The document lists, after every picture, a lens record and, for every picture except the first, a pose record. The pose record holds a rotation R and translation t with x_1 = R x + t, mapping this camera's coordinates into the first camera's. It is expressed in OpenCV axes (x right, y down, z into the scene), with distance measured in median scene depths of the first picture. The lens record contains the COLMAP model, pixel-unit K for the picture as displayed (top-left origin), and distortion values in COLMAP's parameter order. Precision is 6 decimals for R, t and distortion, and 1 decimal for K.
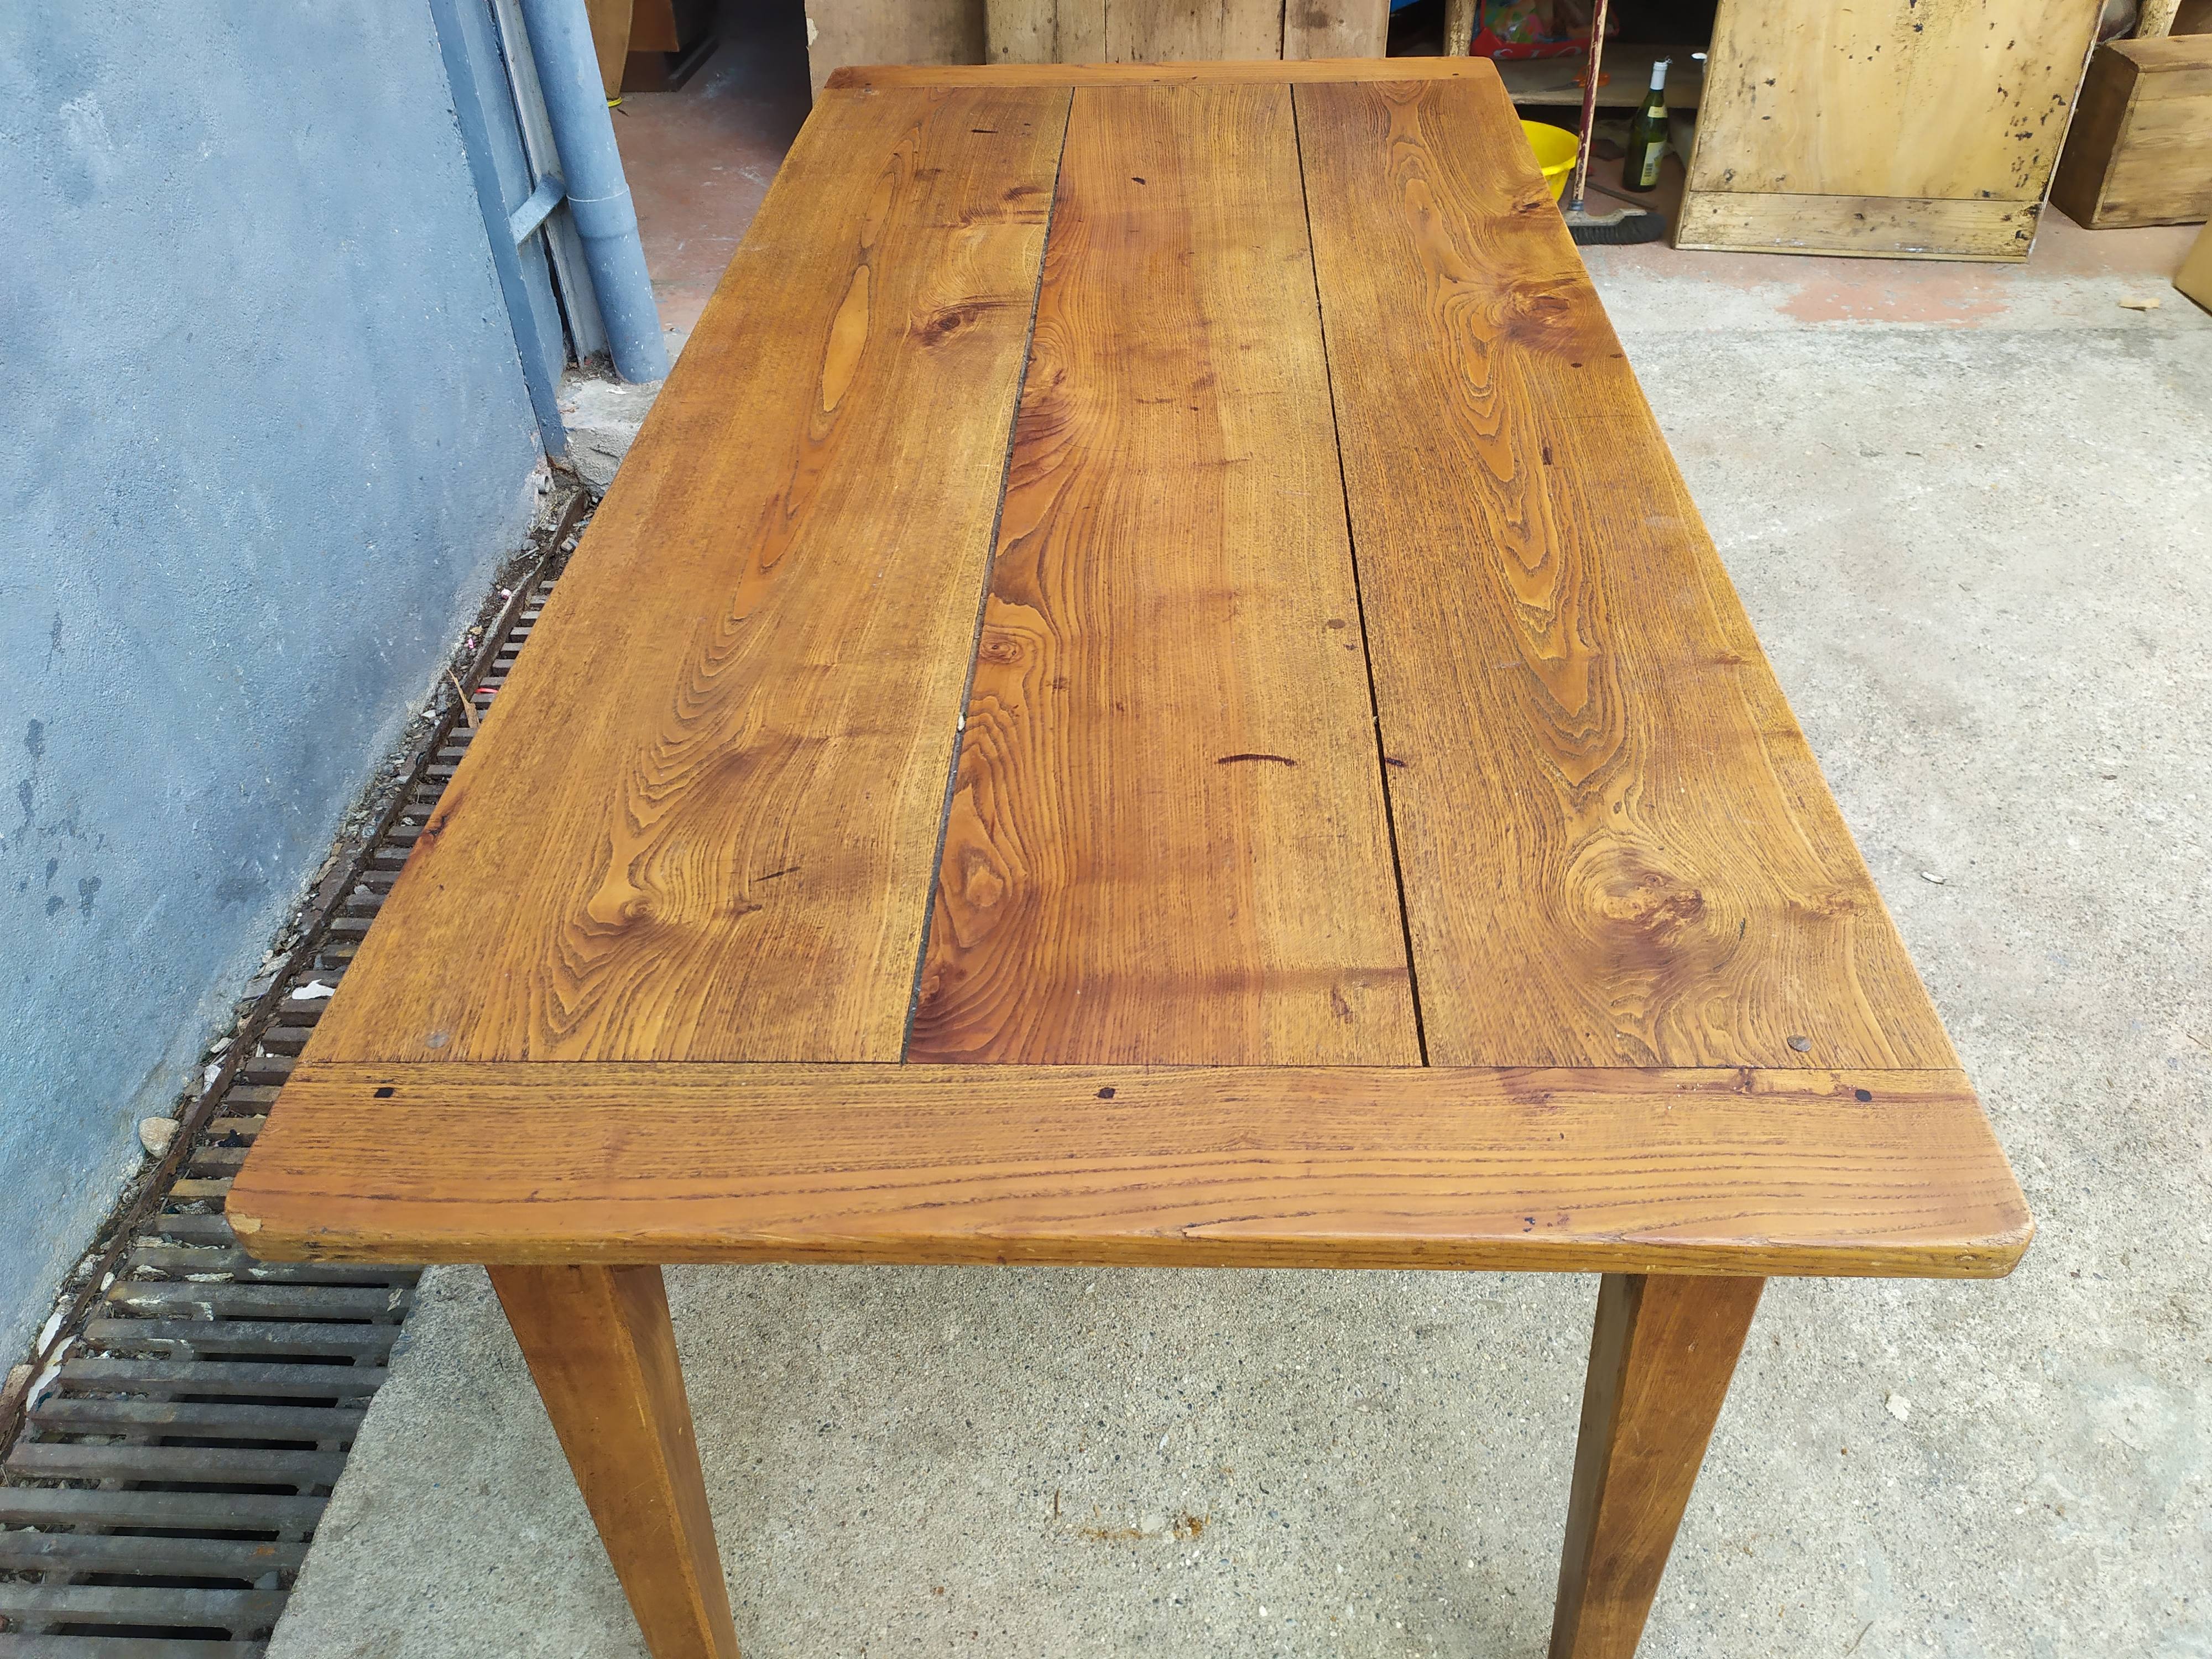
lens RADIAL K [[1698.5, 0, 1120.1], [0, 1698.5, 807.8], [0, 0, 1]] dist [0.058856, -0.064820]
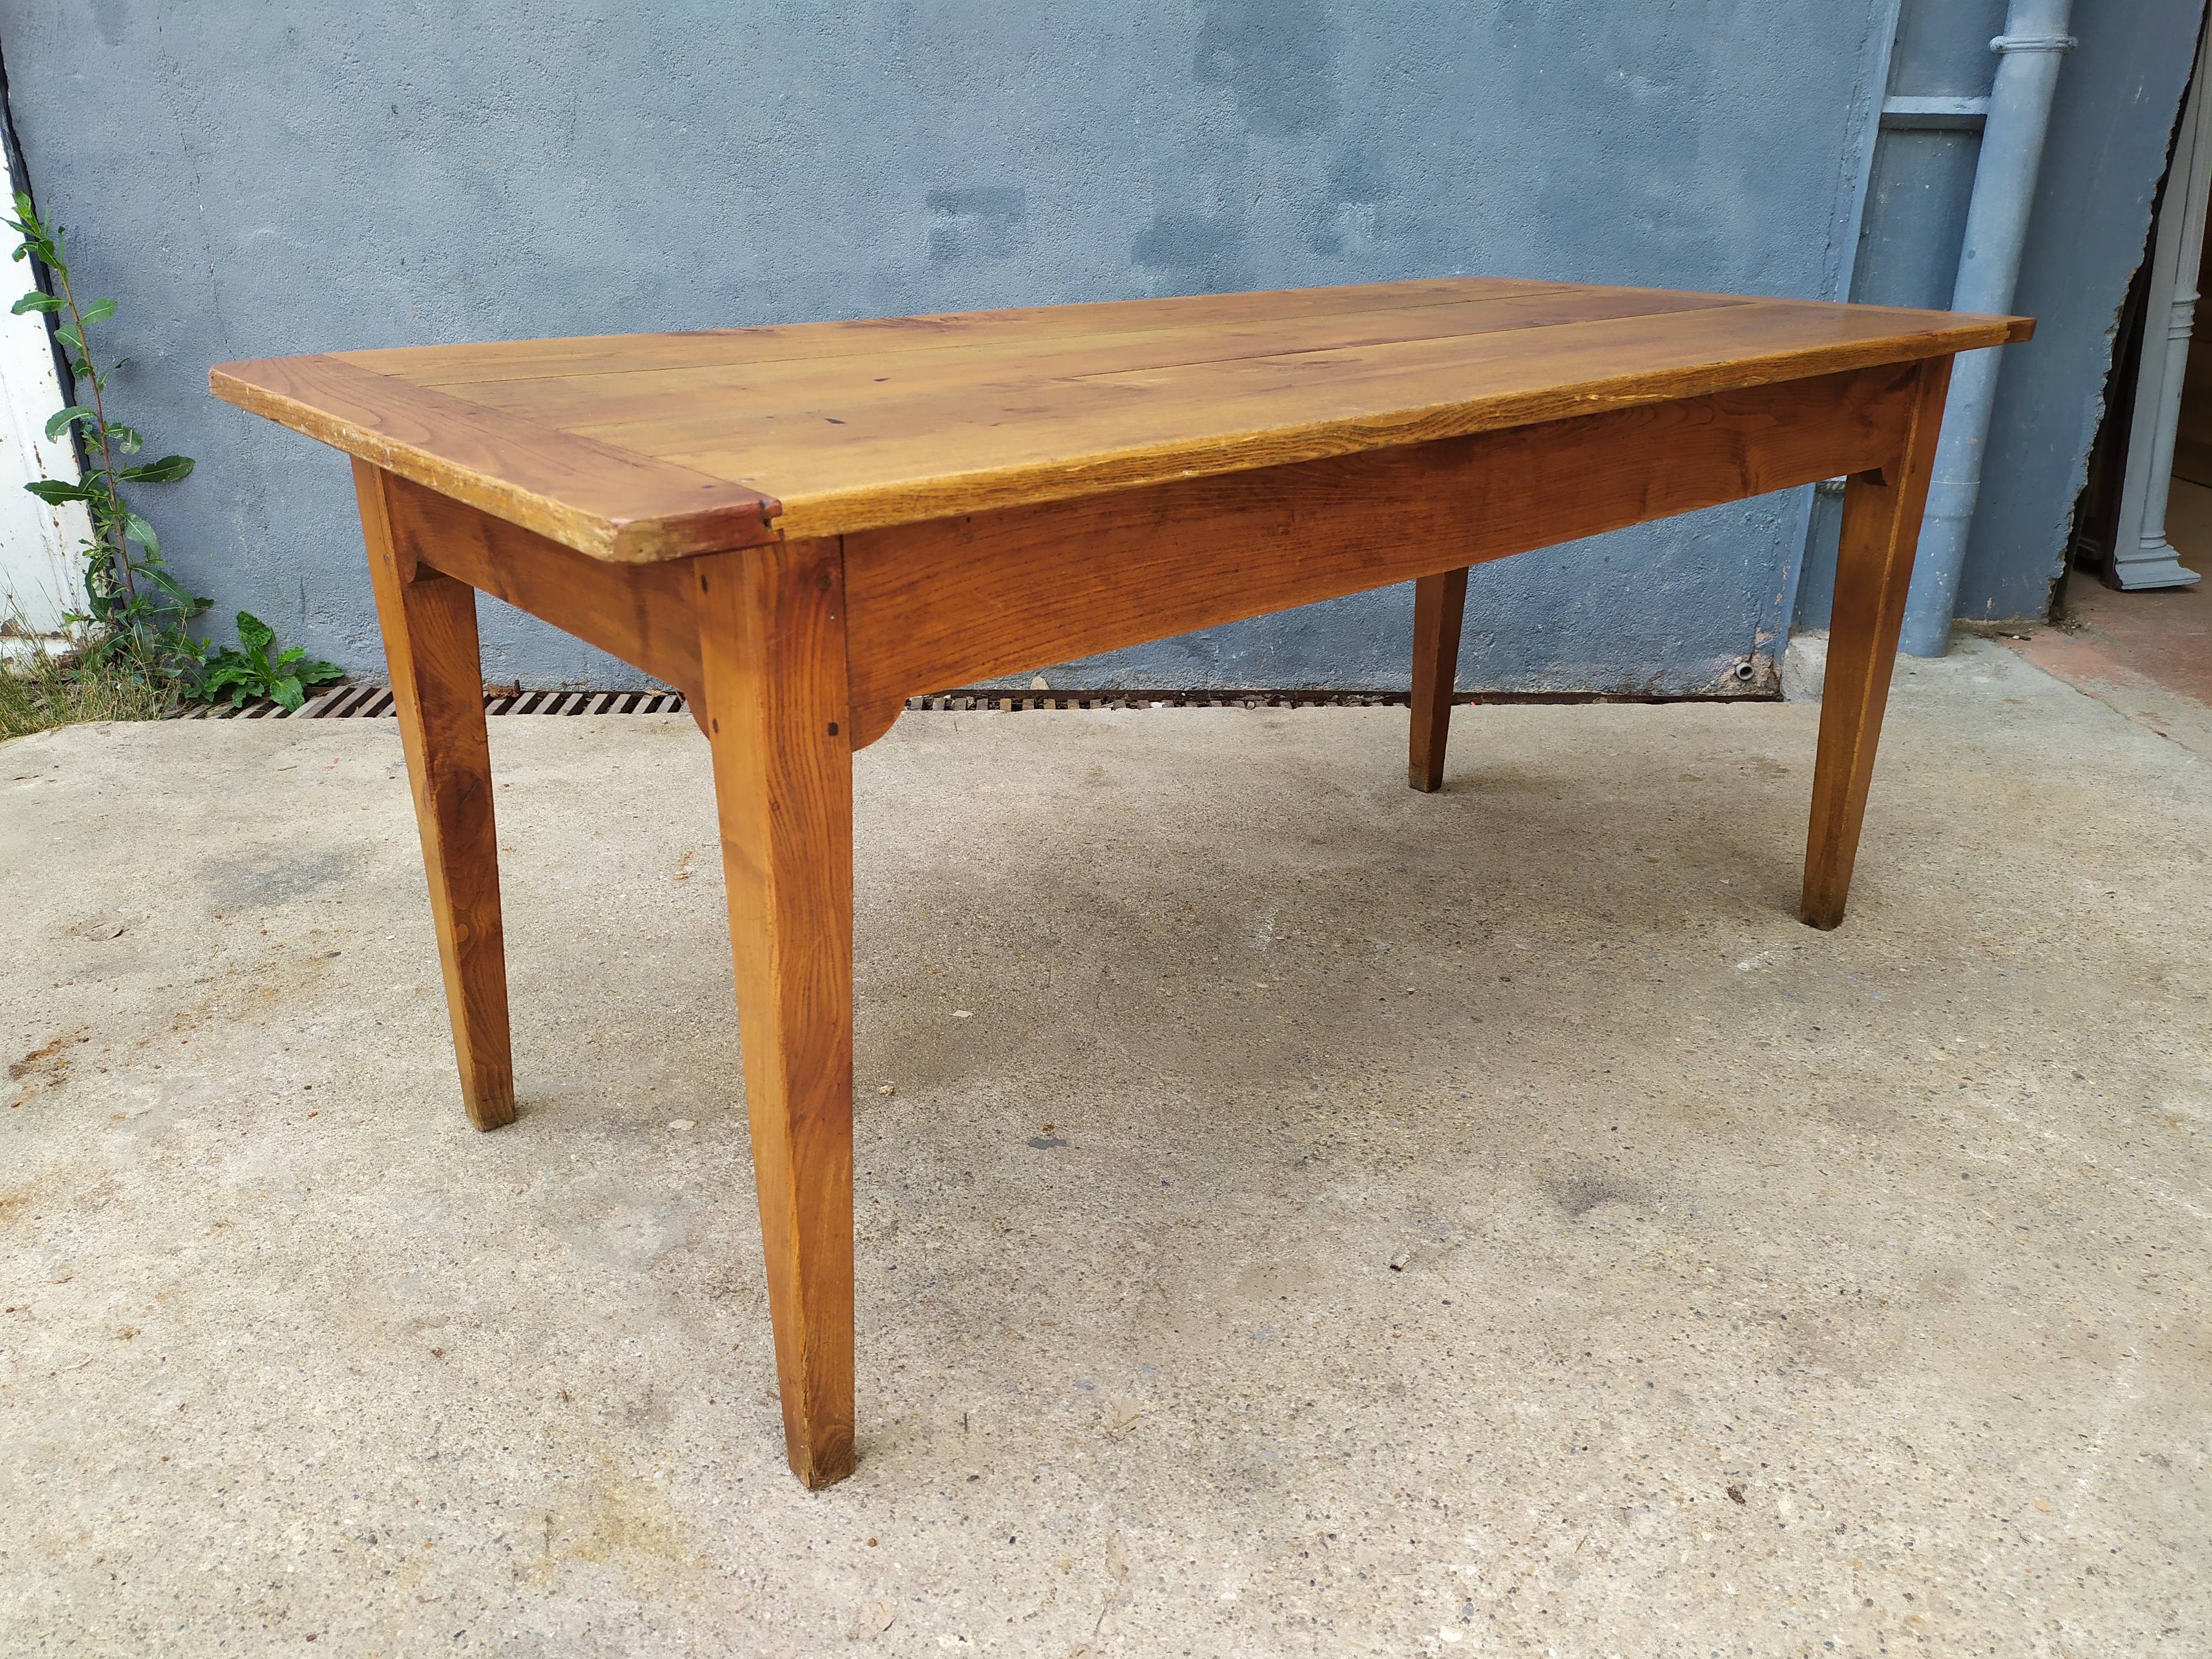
lens RADIAL K [[1656.1, 0, 1098.2], [0, 1656.1, 821.2], [0, 0, 1]] dist [0.062387, -0.068897]
pose [[0.062890, 0.399889, -0.914404, 1.574504], [-0.632522, 0.724680, 0.273415, -0.326195], [0.771985, 0.561185, 0.298513, 0.829635]]
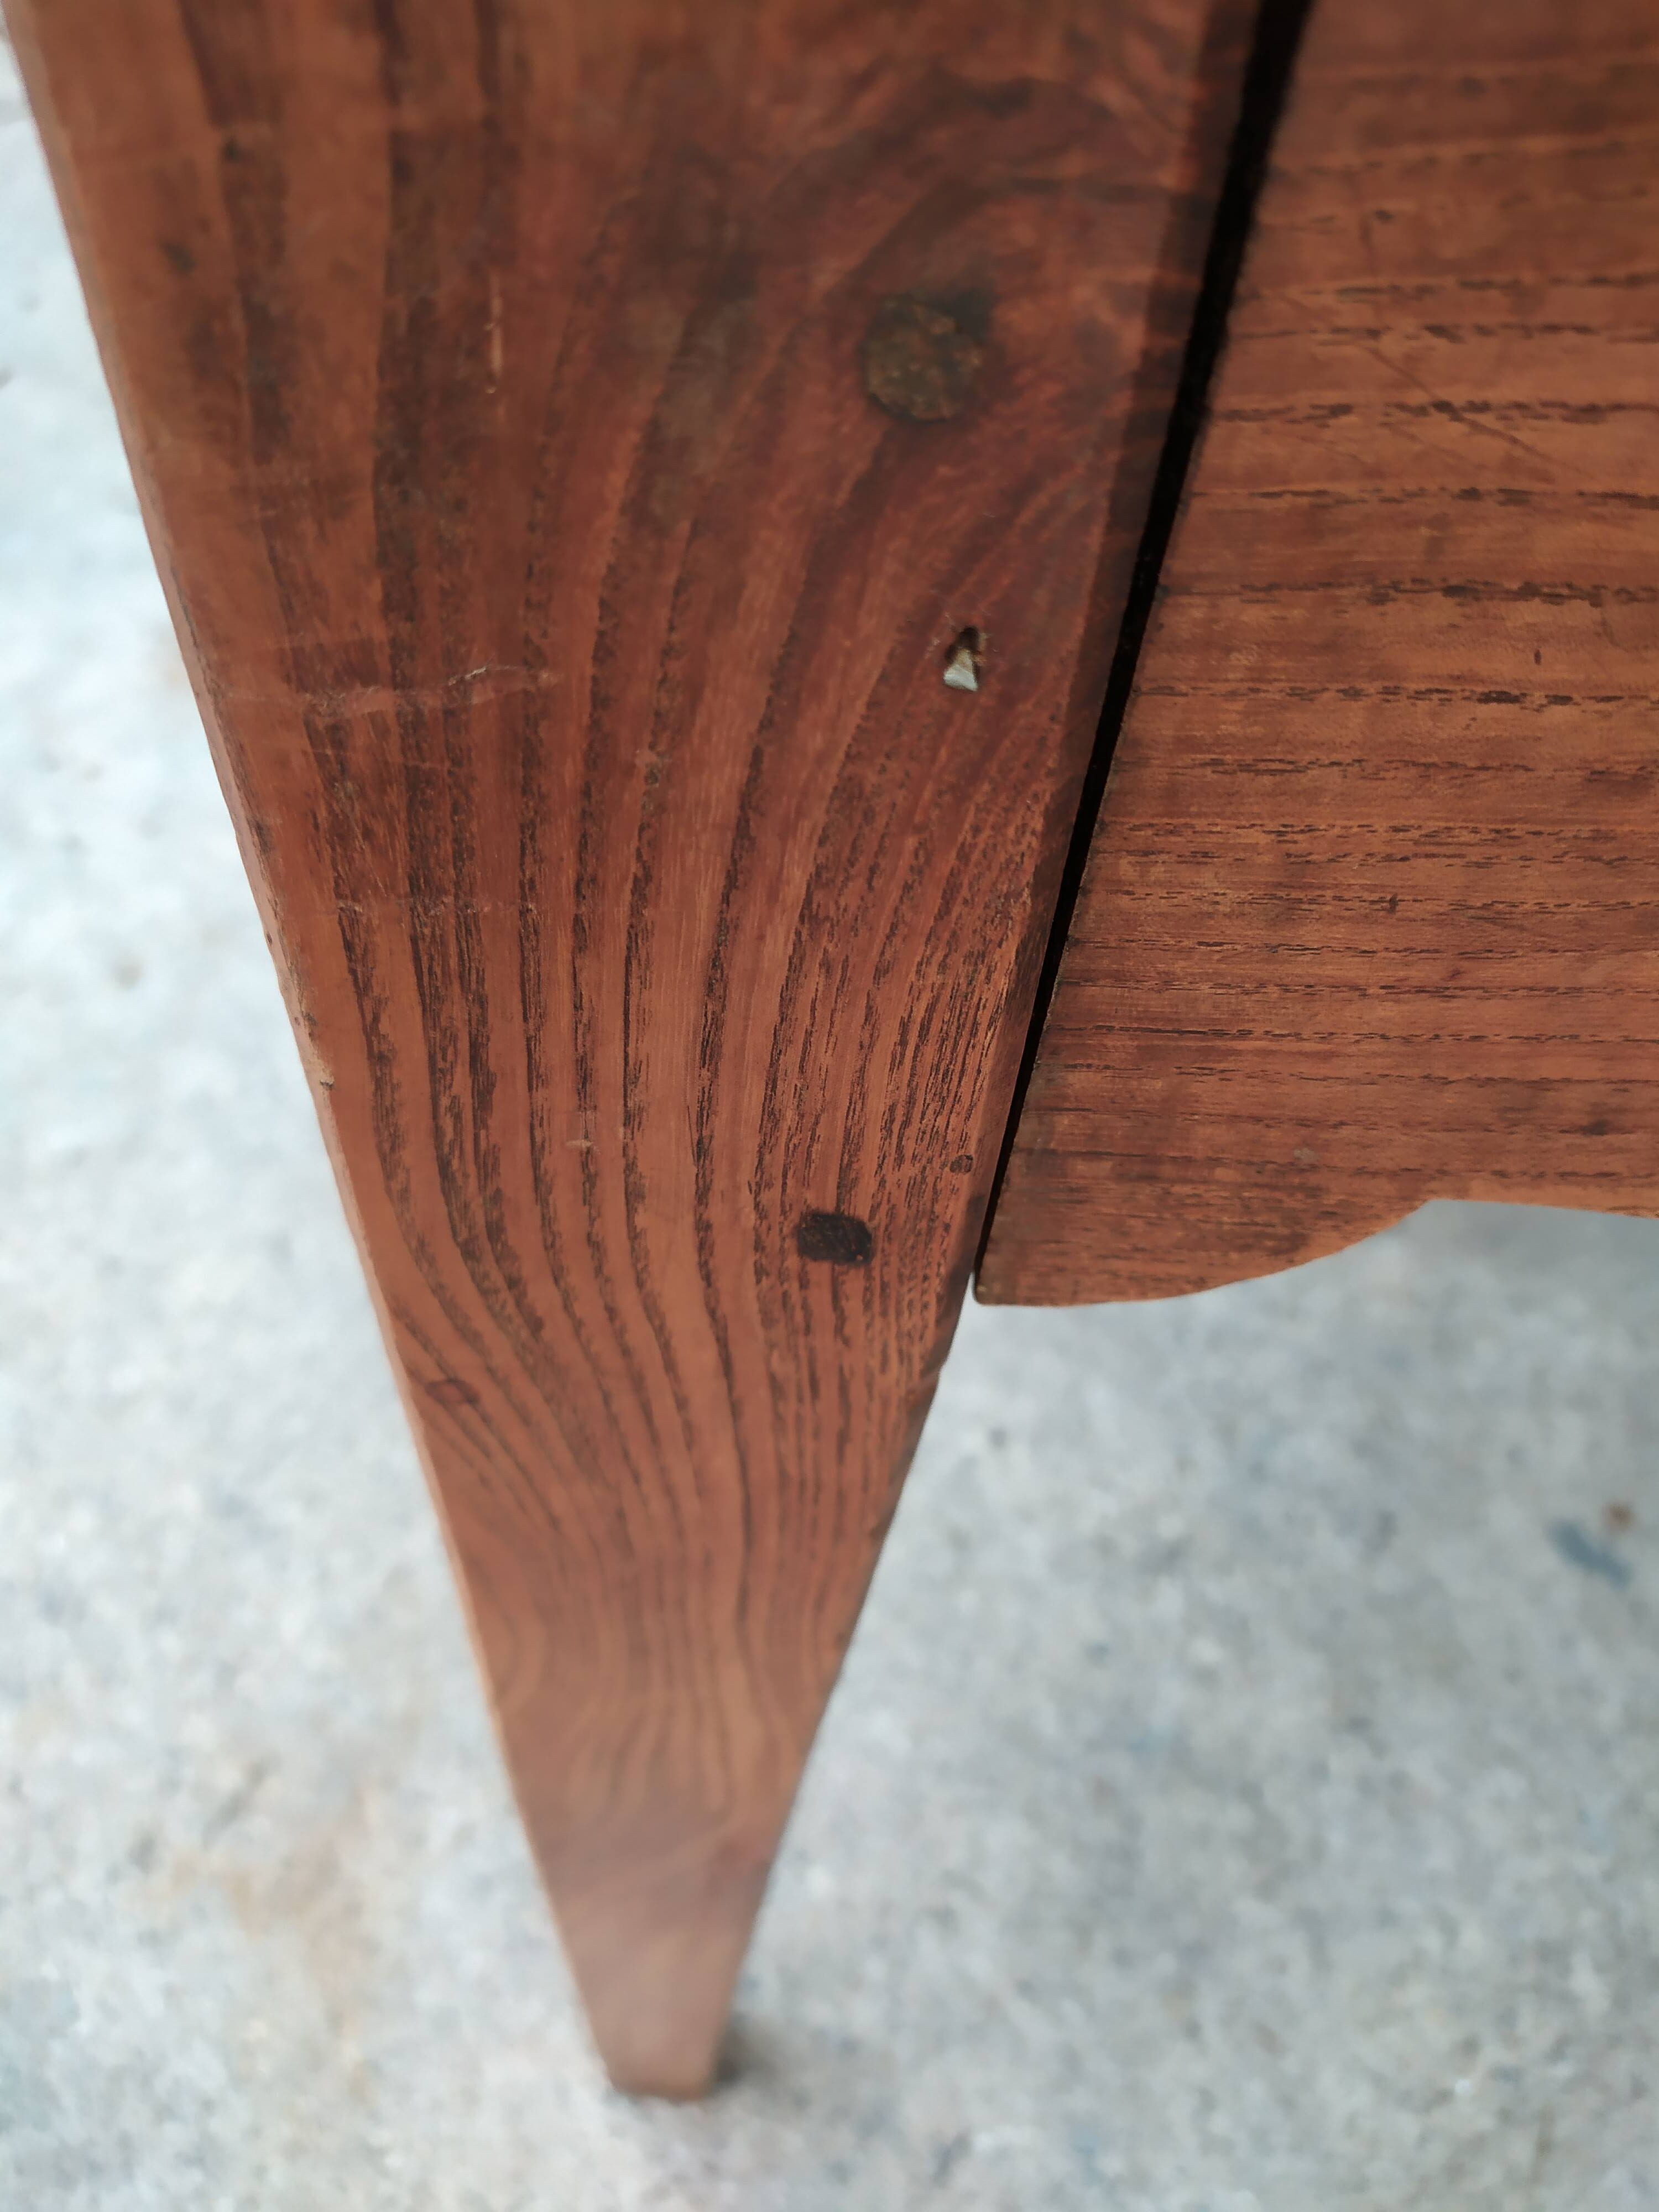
lens RADIAL K [[1728.7, 0, 865.5], [0, 1728.7, 1108.2], [0, 0, 1]] dist [-0.007610, -0.009002]
pose [[-0.639146, 0.598461, -0.483050, 0.895059], [-0.523274, 0.121906, 0.843400, -0.178789], [0.563628, 0.791823, 0.235243, 0.904244]]
